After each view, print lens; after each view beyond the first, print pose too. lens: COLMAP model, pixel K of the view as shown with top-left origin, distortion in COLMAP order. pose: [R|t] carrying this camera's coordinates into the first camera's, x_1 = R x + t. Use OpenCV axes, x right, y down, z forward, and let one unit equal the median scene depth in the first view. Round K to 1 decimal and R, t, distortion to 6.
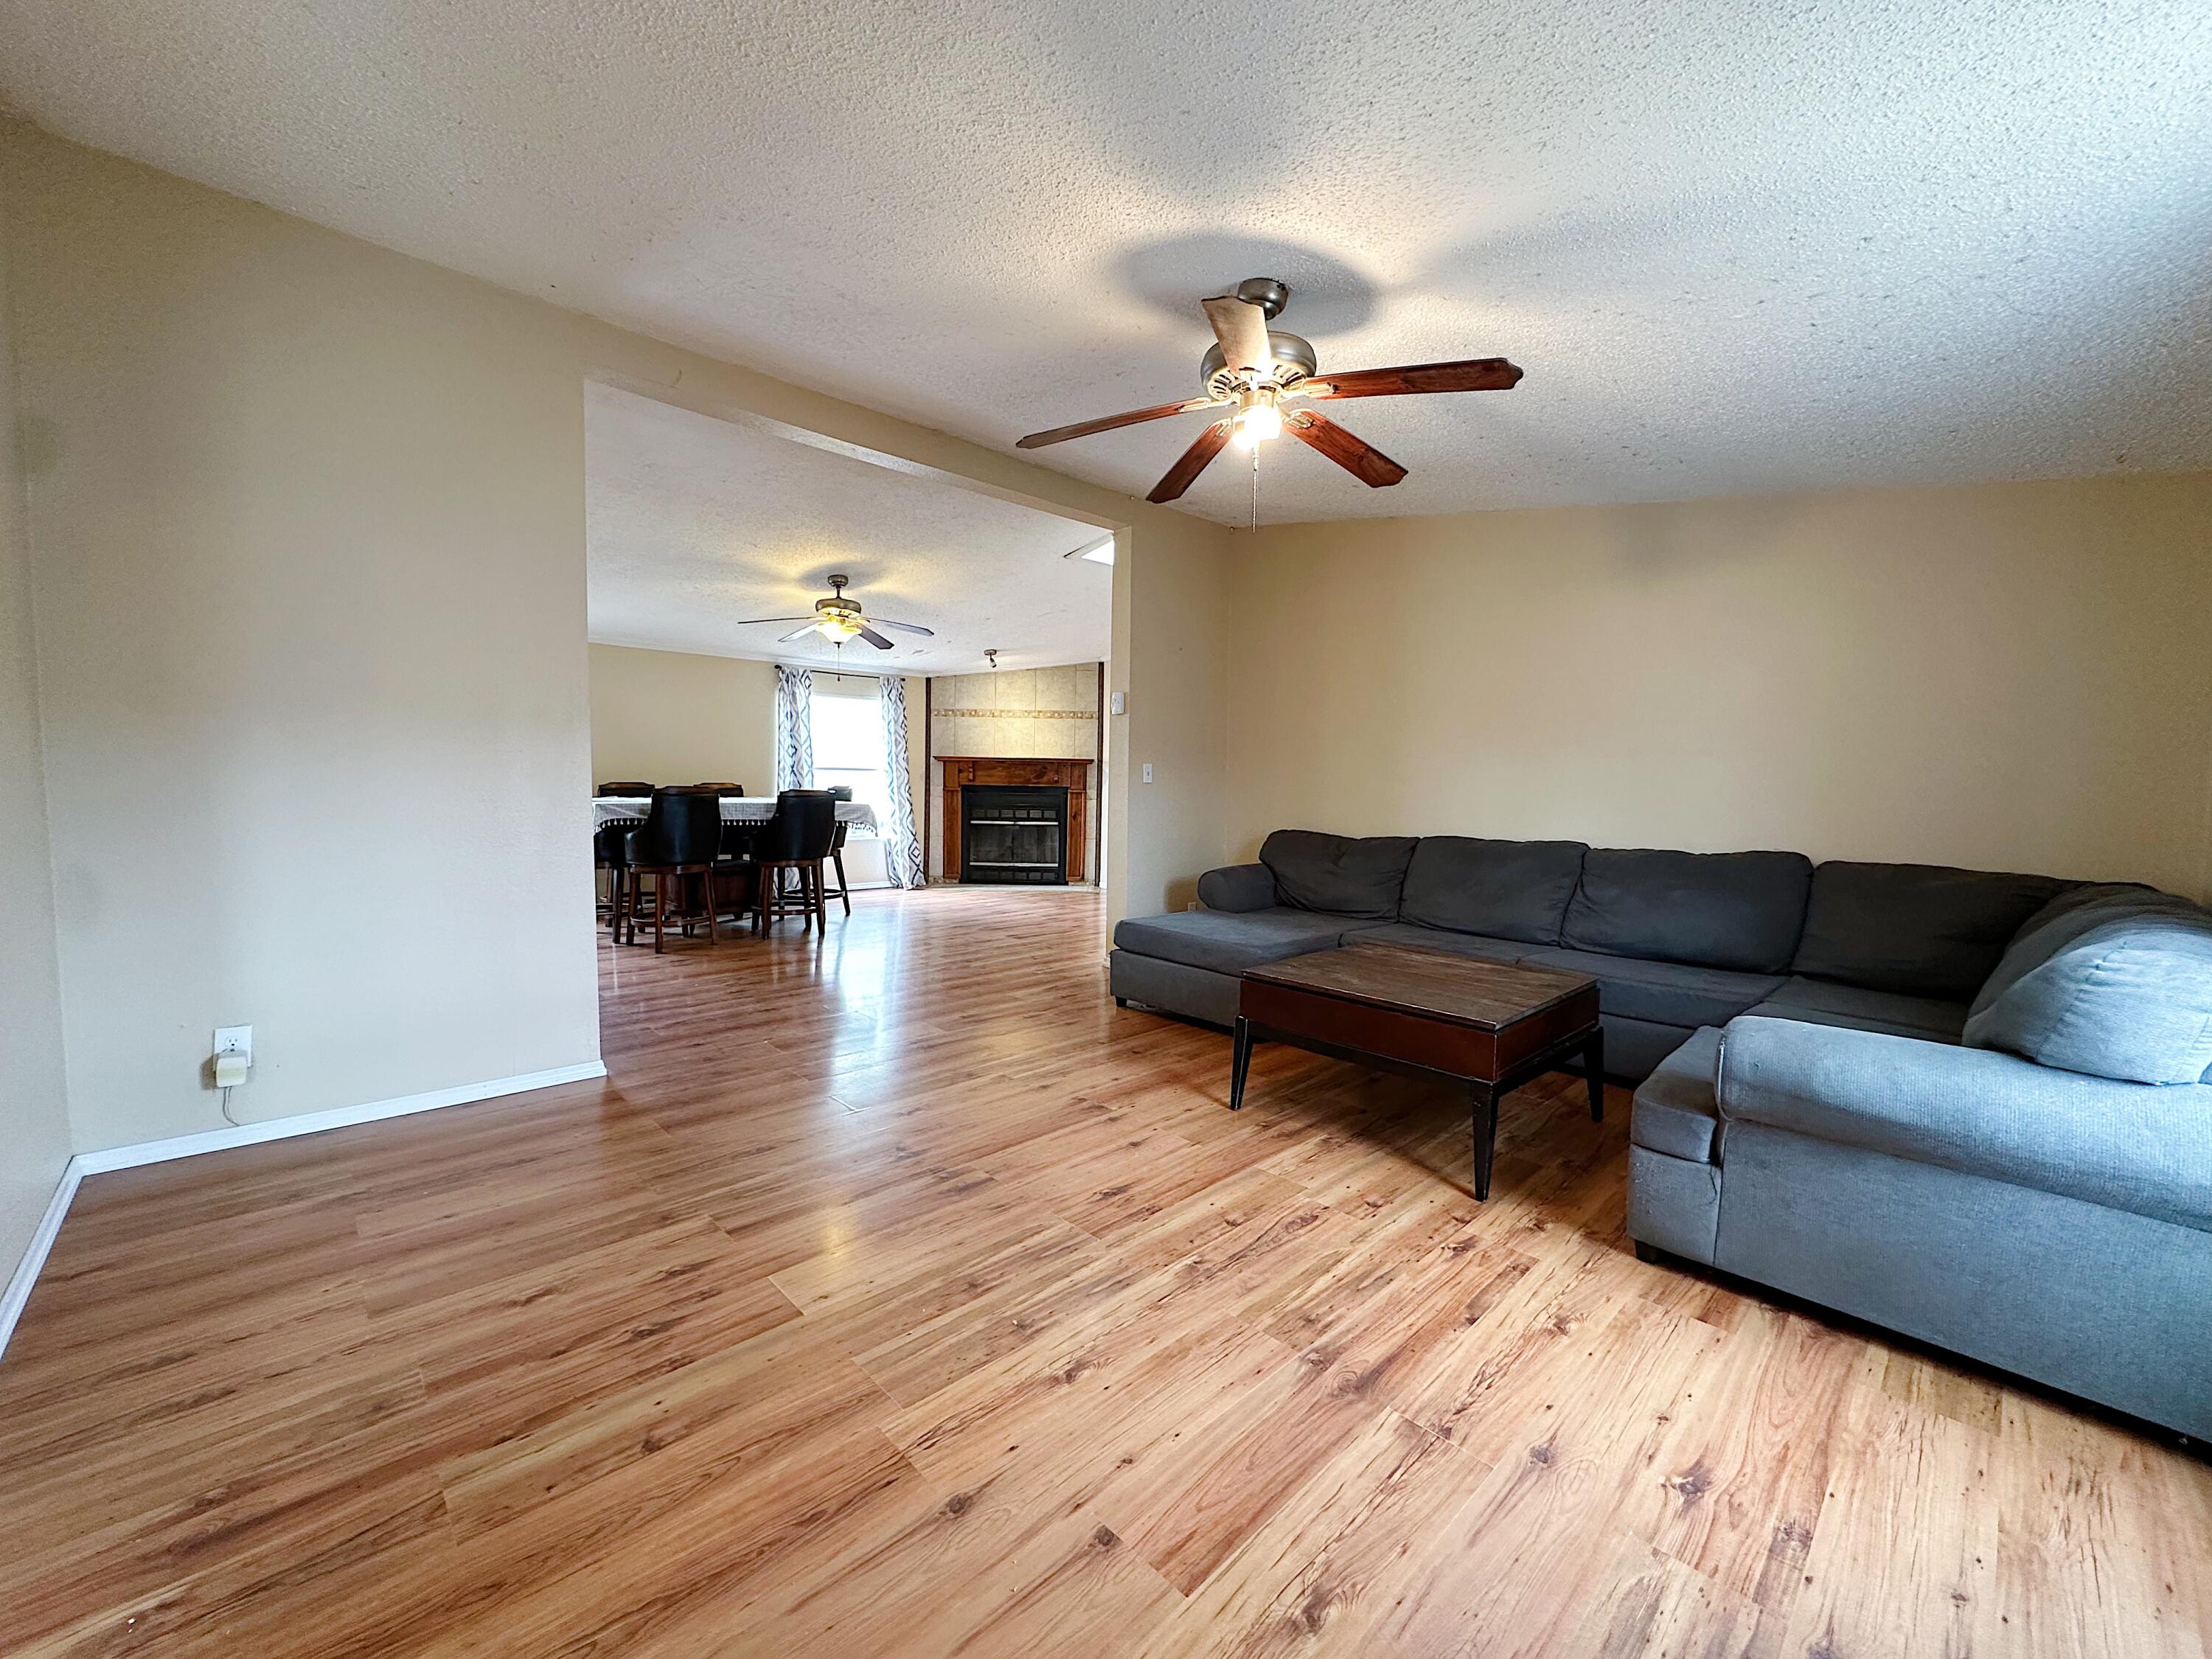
lens RADIAL K [[876.5, 0, 1104.6], [0, 876.5, 833.1], [0, 0, 1]] dist [0.000723, -0.000003]
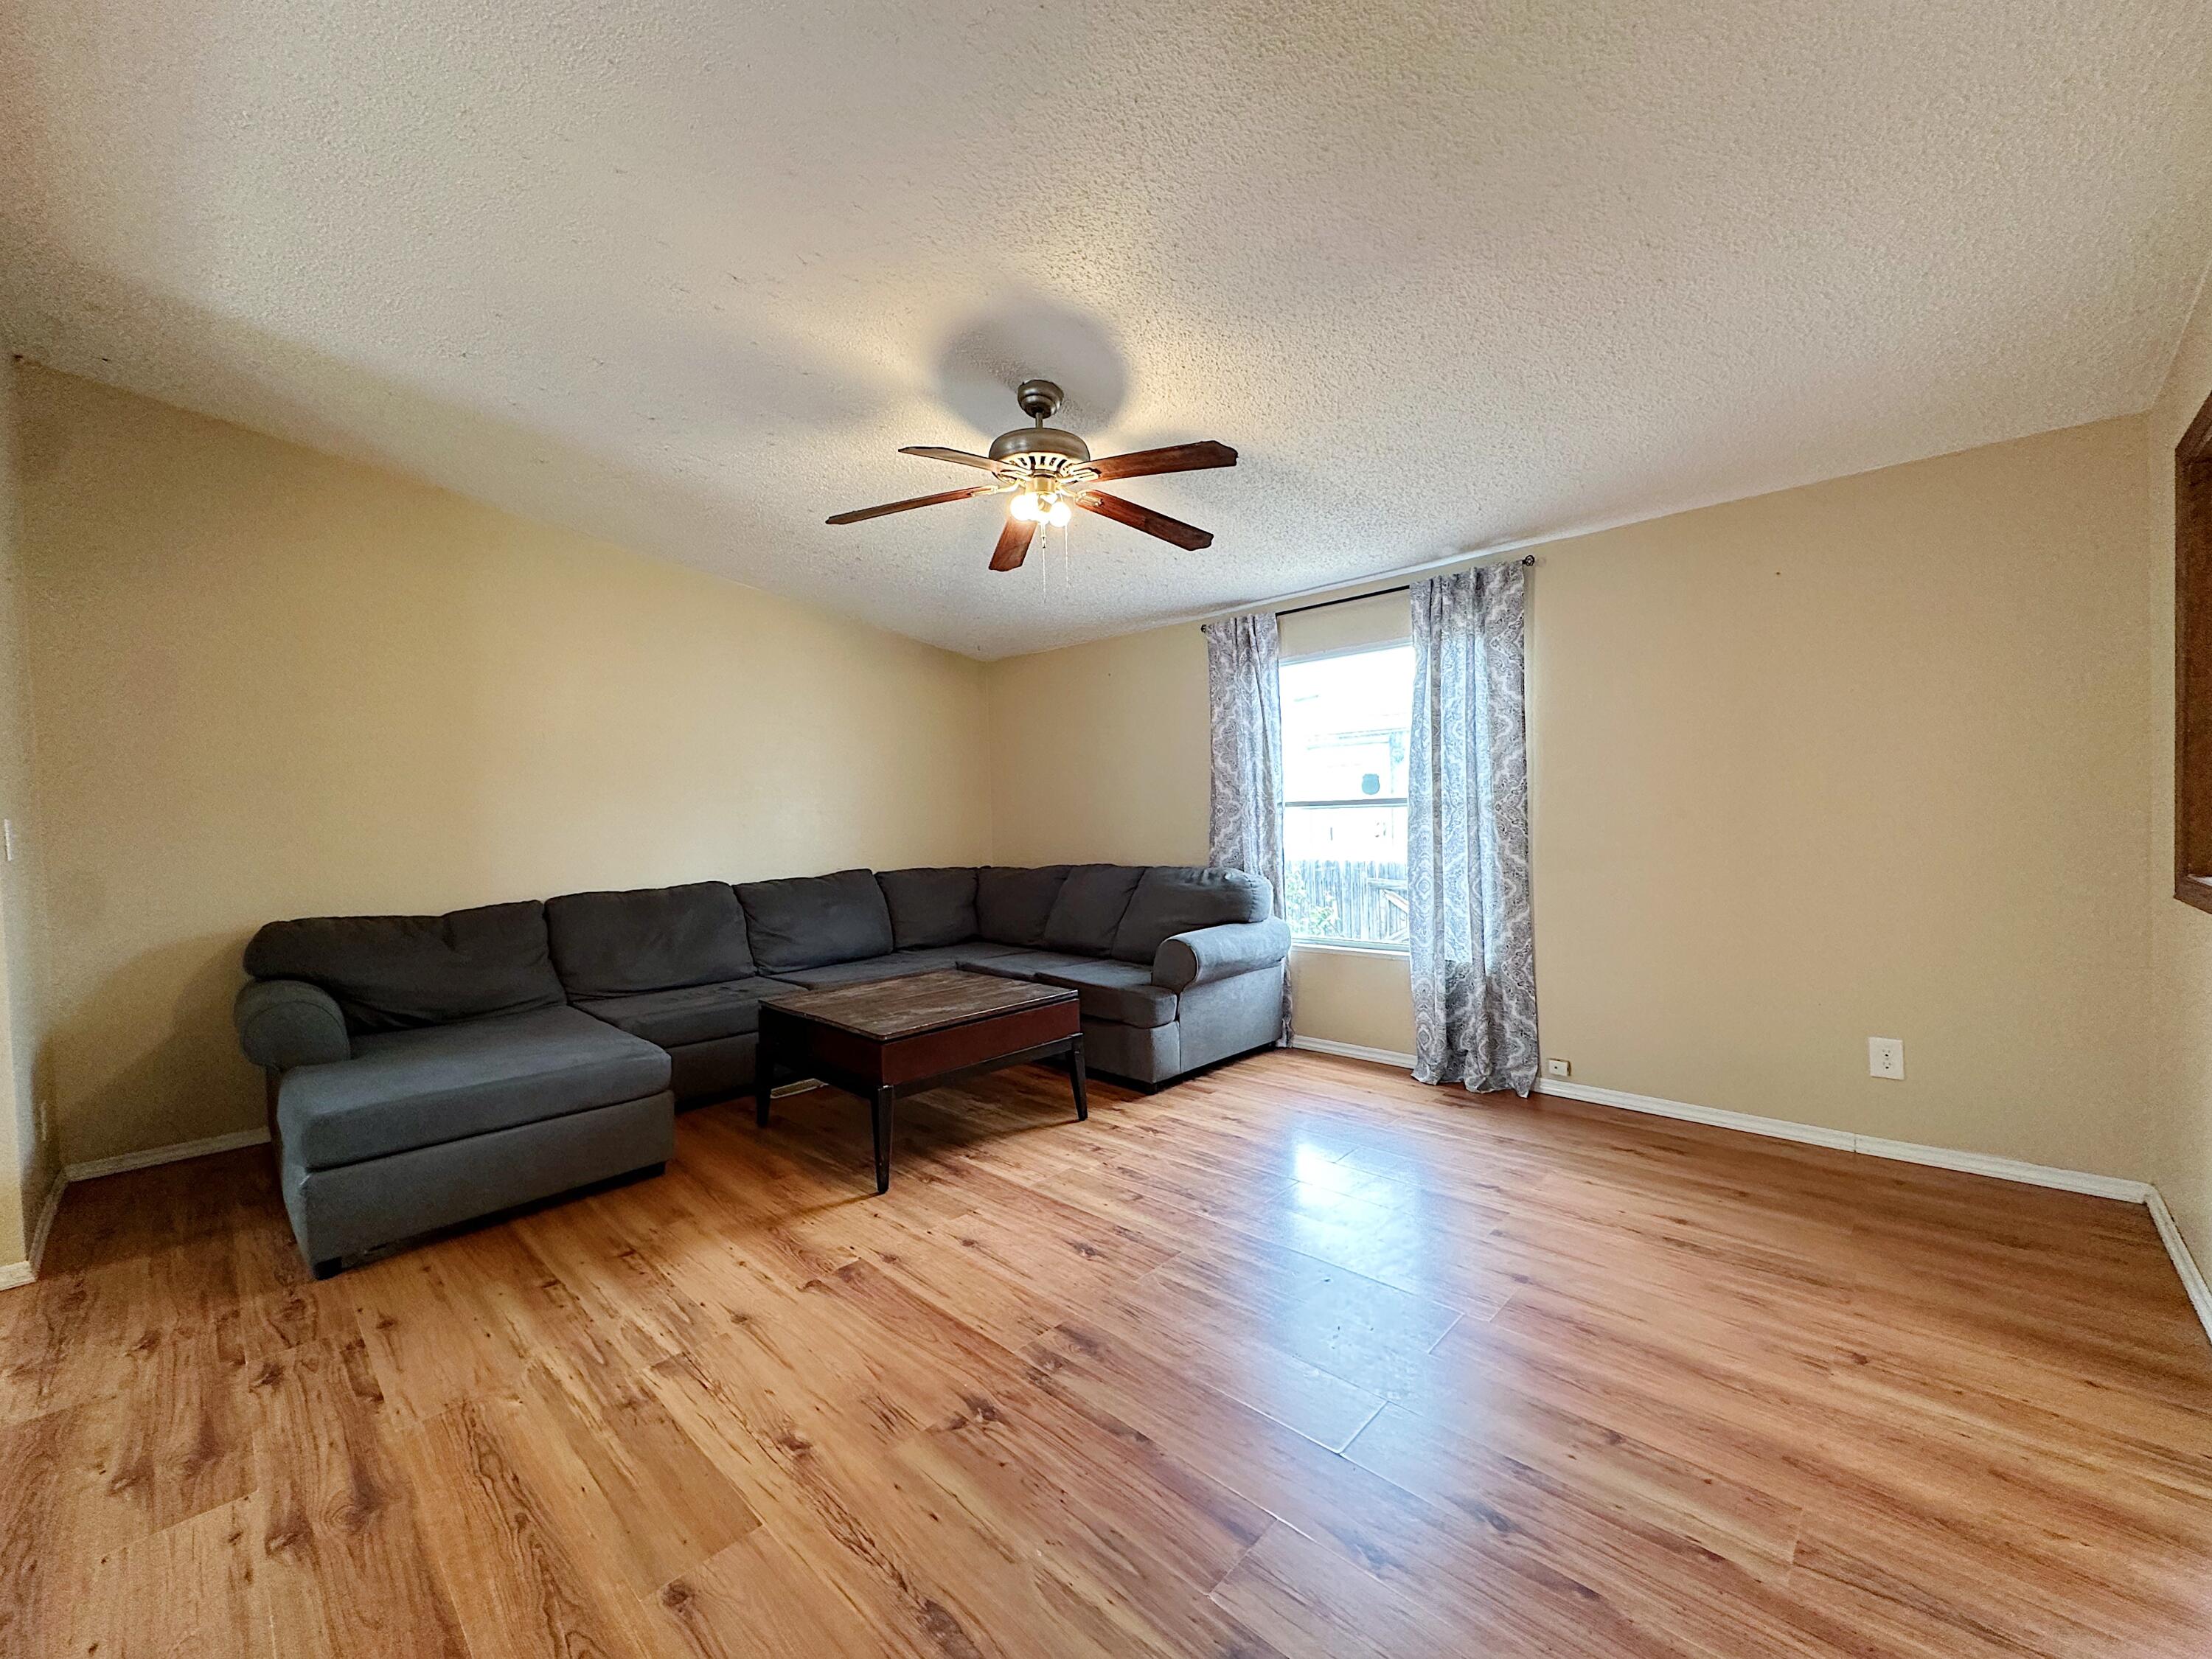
lens RADIAL K [[876.5, 0, 1107.0], [0, 876.5, 836.3], [0, 0, 1]] dist [0.000723, -0.000003]
pose [[-0.044320, -0.040513, 0.998196, -0.950210], [0.087508, 0.995179, 0.044276, -0.086840], [-0.995177, 0.089313, -0.040561, 0.988710]]
